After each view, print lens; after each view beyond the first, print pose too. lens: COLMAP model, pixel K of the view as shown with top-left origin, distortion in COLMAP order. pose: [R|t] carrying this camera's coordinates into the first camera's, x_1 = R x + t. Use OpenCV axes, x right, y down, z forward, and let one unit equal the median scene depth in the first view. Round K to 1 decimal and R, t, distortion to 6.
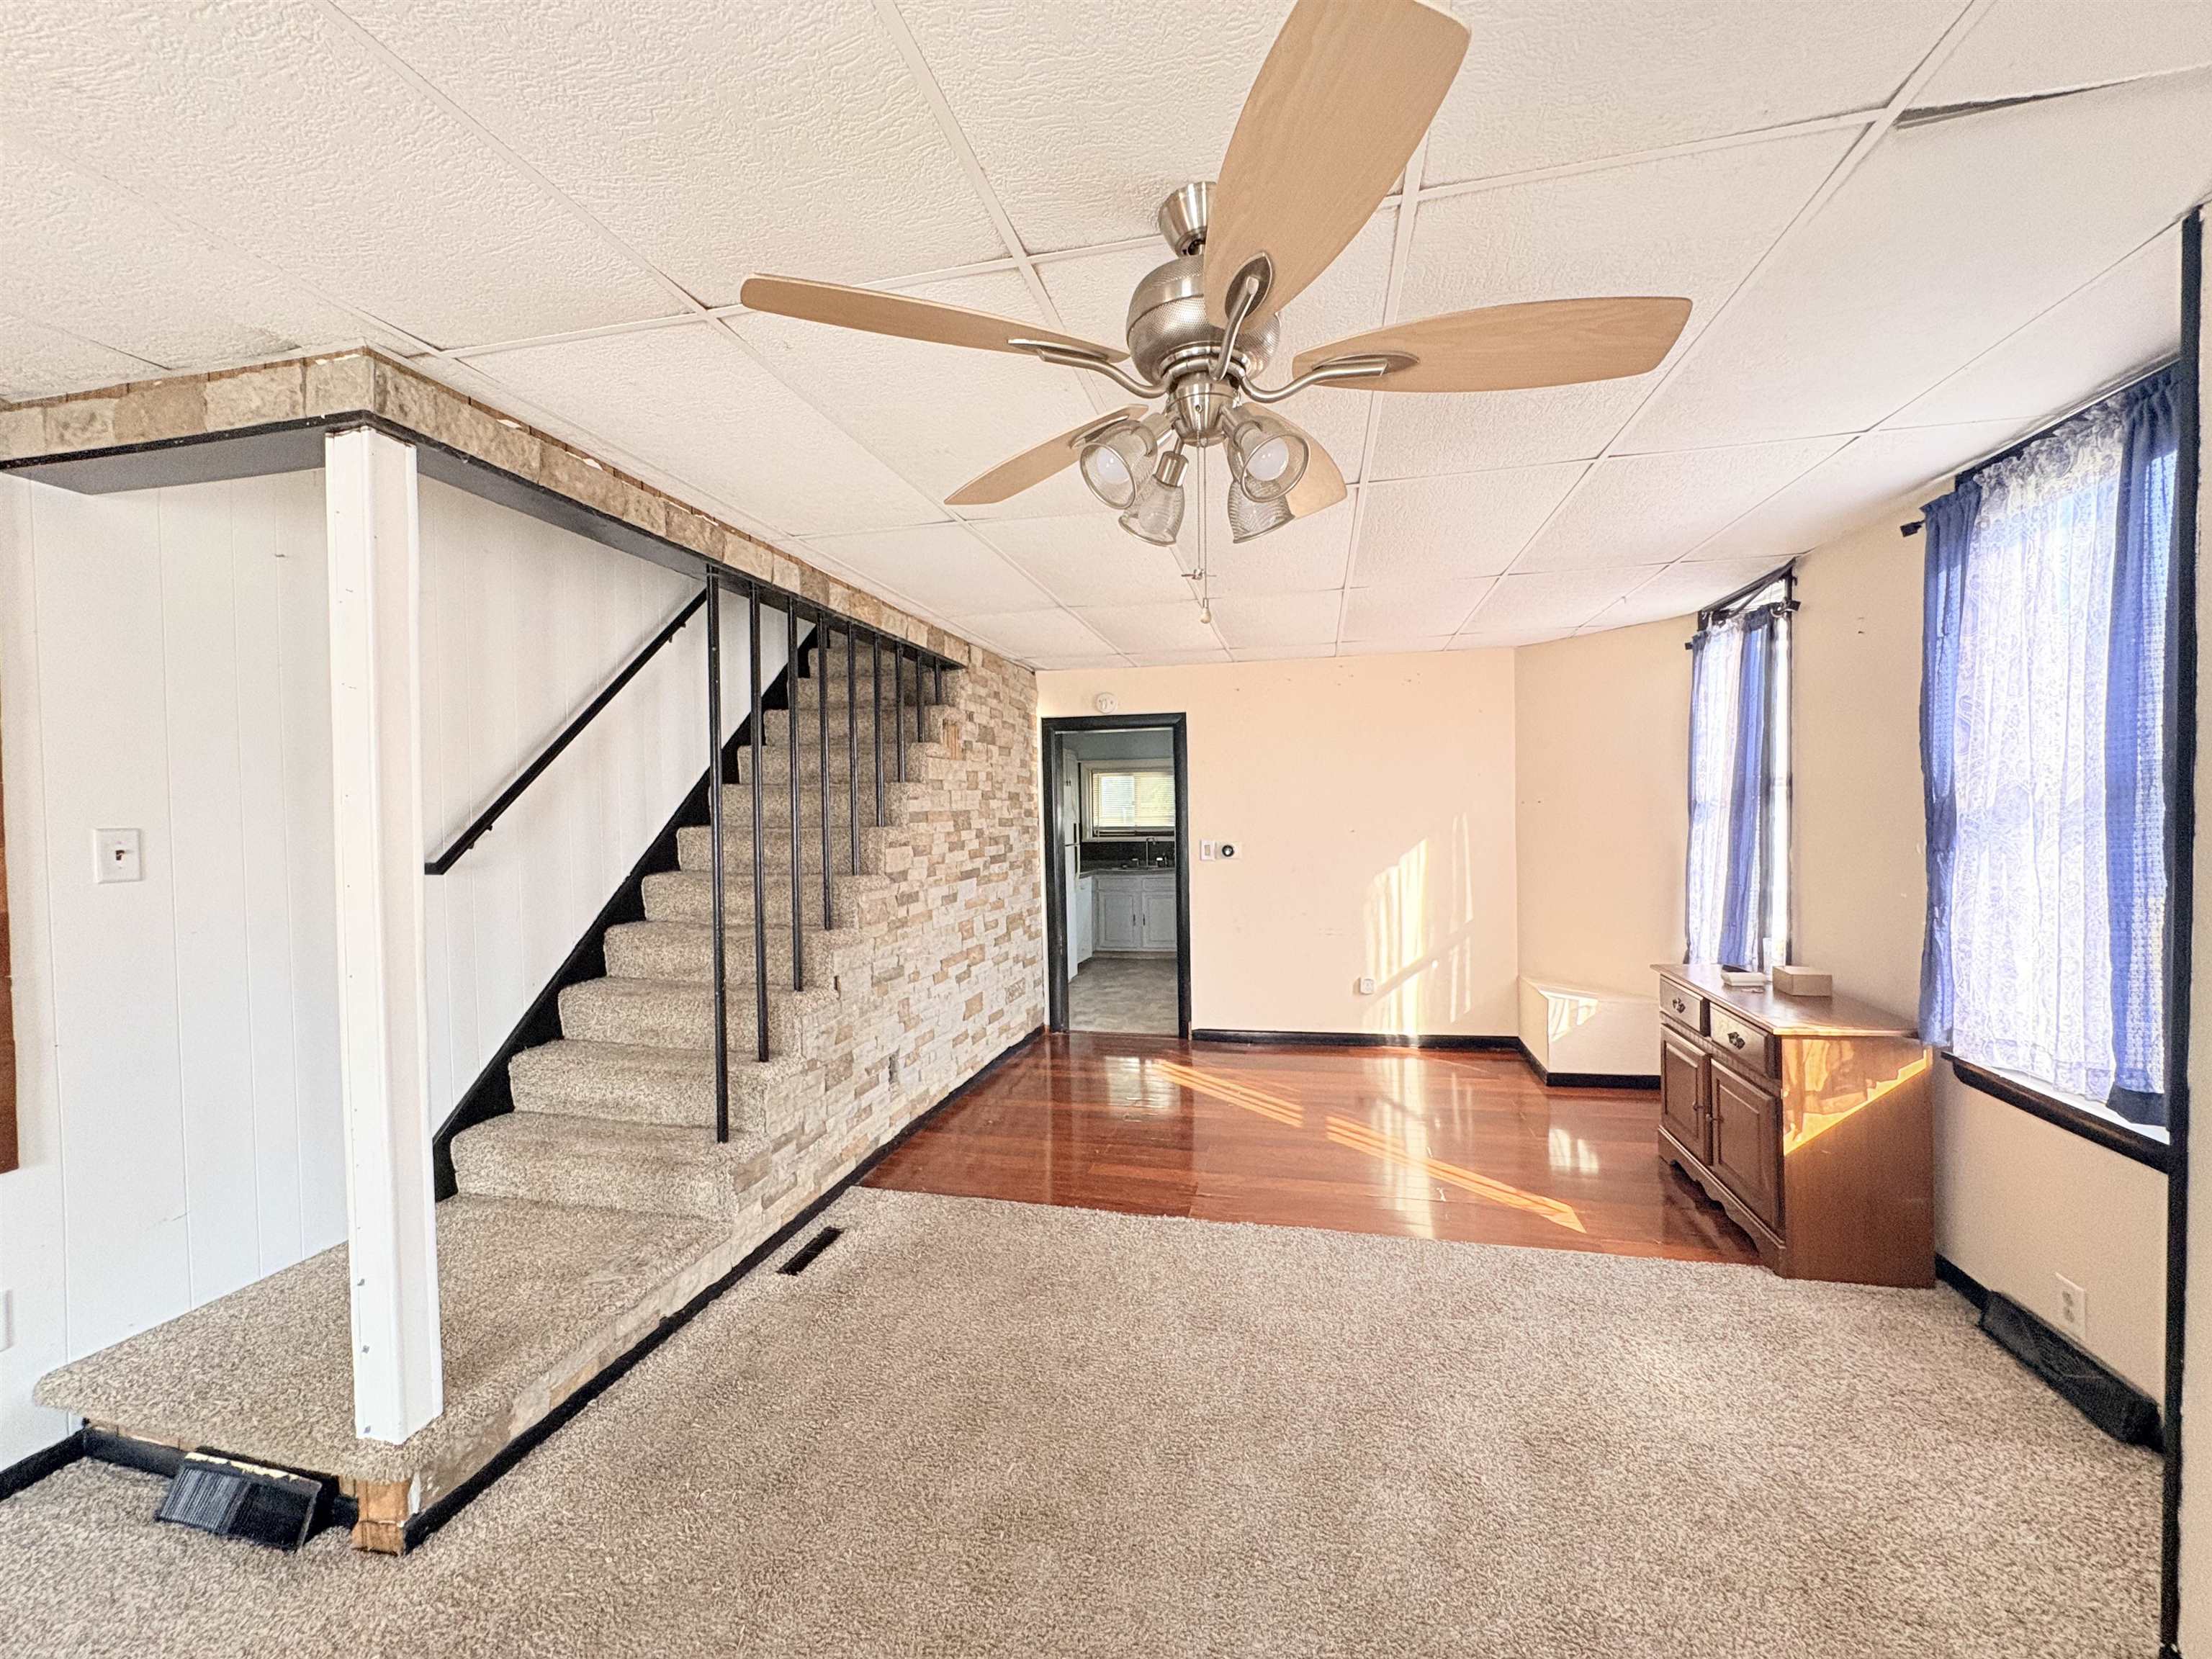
lens RADIAL K [[898.6, 0, 1106.0], [0, 898.6, 829.5], [0, 0, 1]] dist [-0.001704, 0.000472]
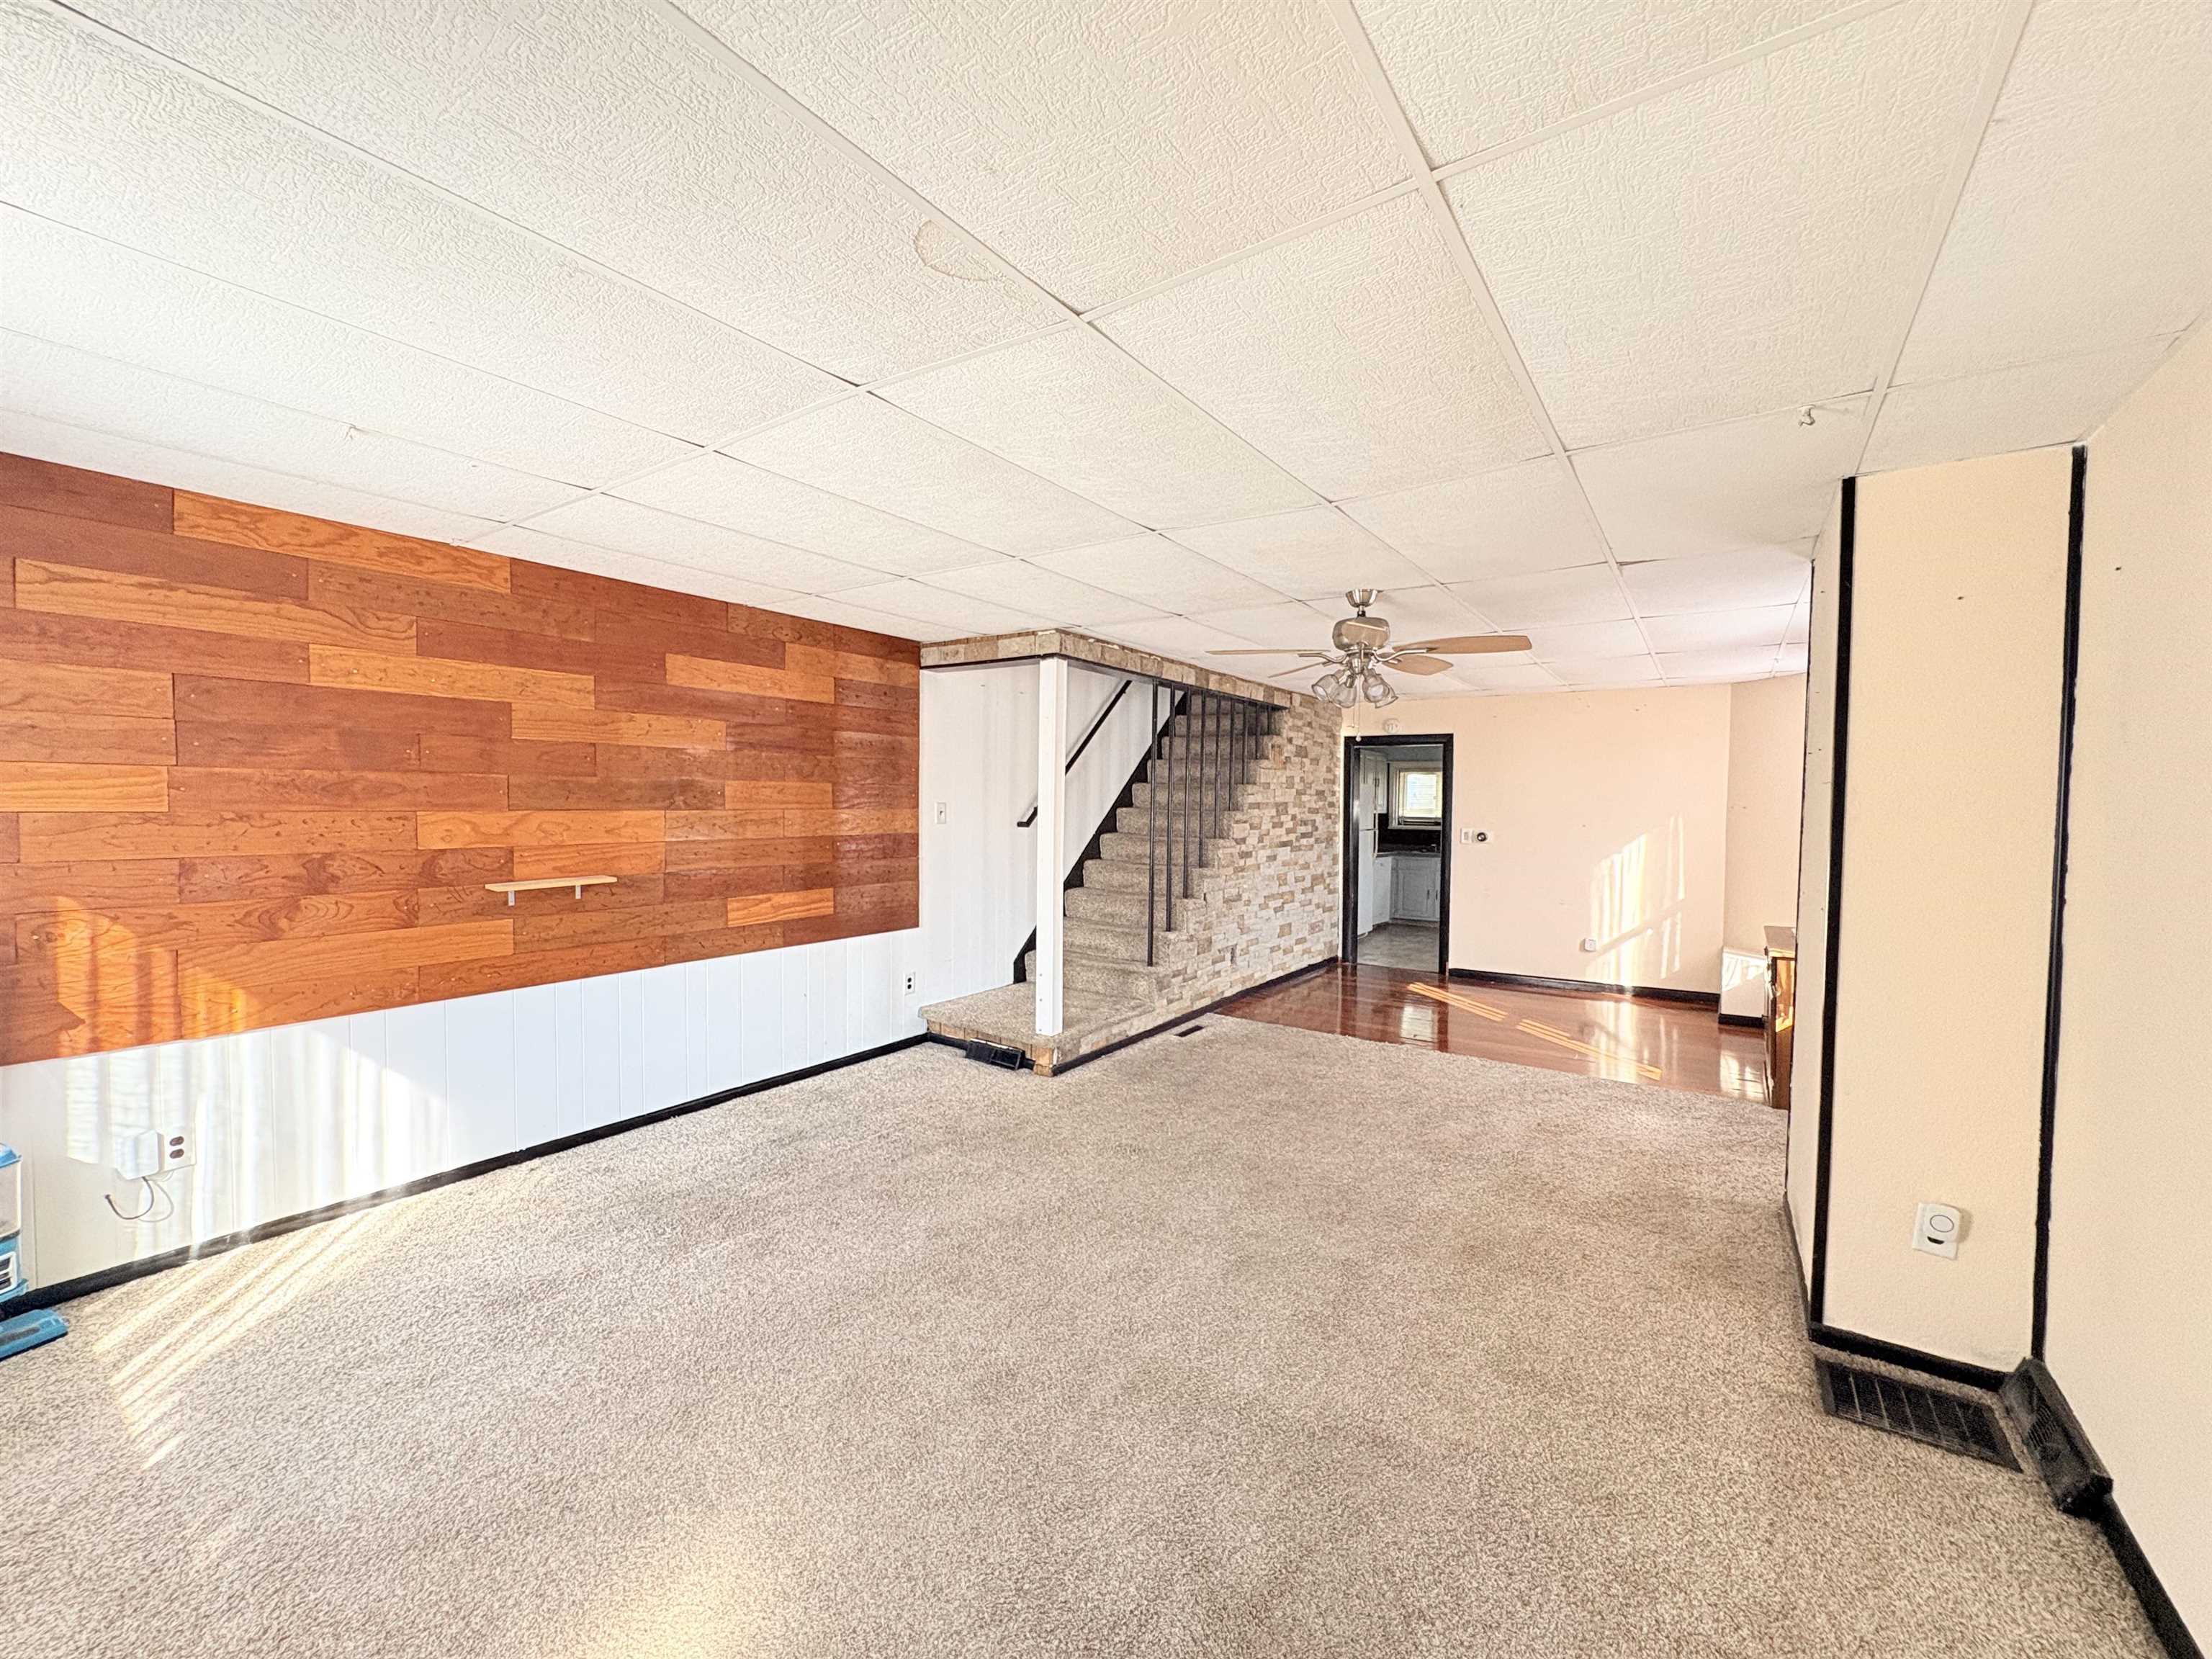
lens RADIAL K [[898.6, 0, 1106.0], [0, 898.6, 829.5], [0, 0, 1]] dist [-0.001704, 0.000472]
pose [[0.931445, 0.038825, -0.361805, 0.126954], [-0.033081, 0.999209, 0.022060, 0.001896], [0.362375, -0.008579, 0.931993, -0.589498]]
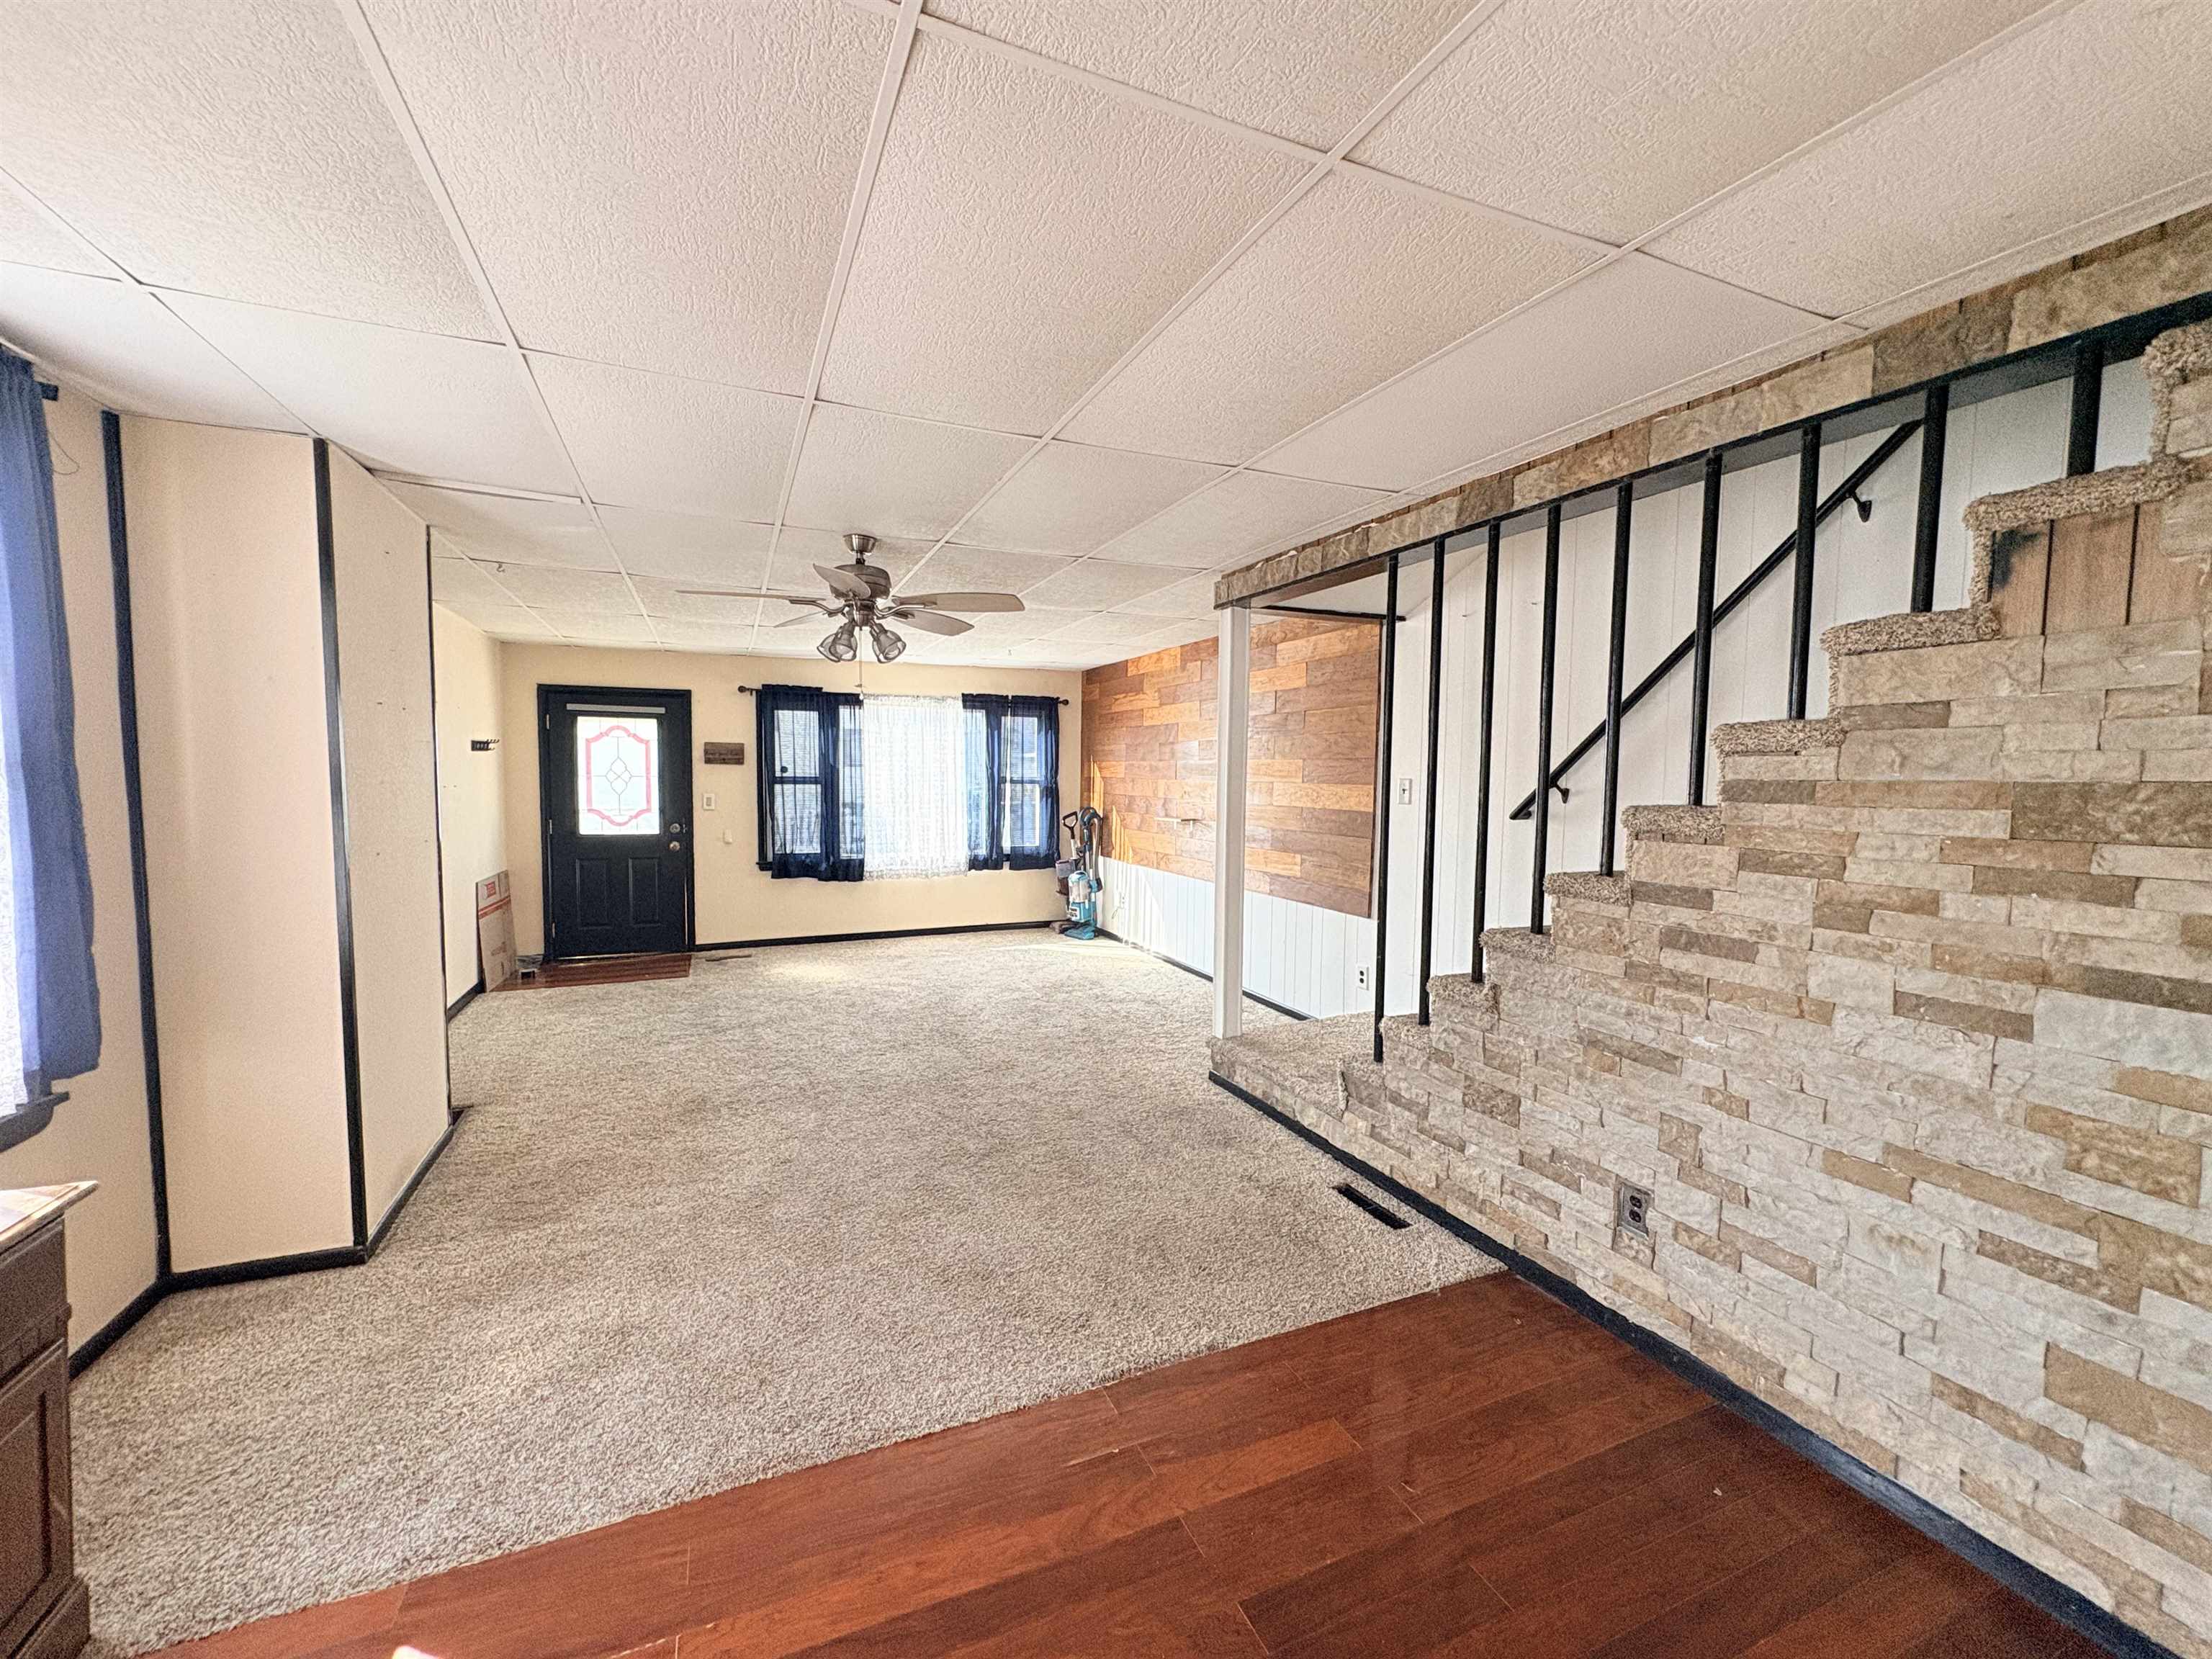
lens RADIAL K [[898.6, 0, 1106.0], [0, 898.6, 829.5], [0, 0, 1]] dist [-0.001704, 0.000472]
pose [[-0.806412, 0.049606, -0.589270, 0.345056], [-0.004441, 0.995939, 0.089917, -0.033549], [0.591337, 0.075128, -0.802917, 1.121589]]
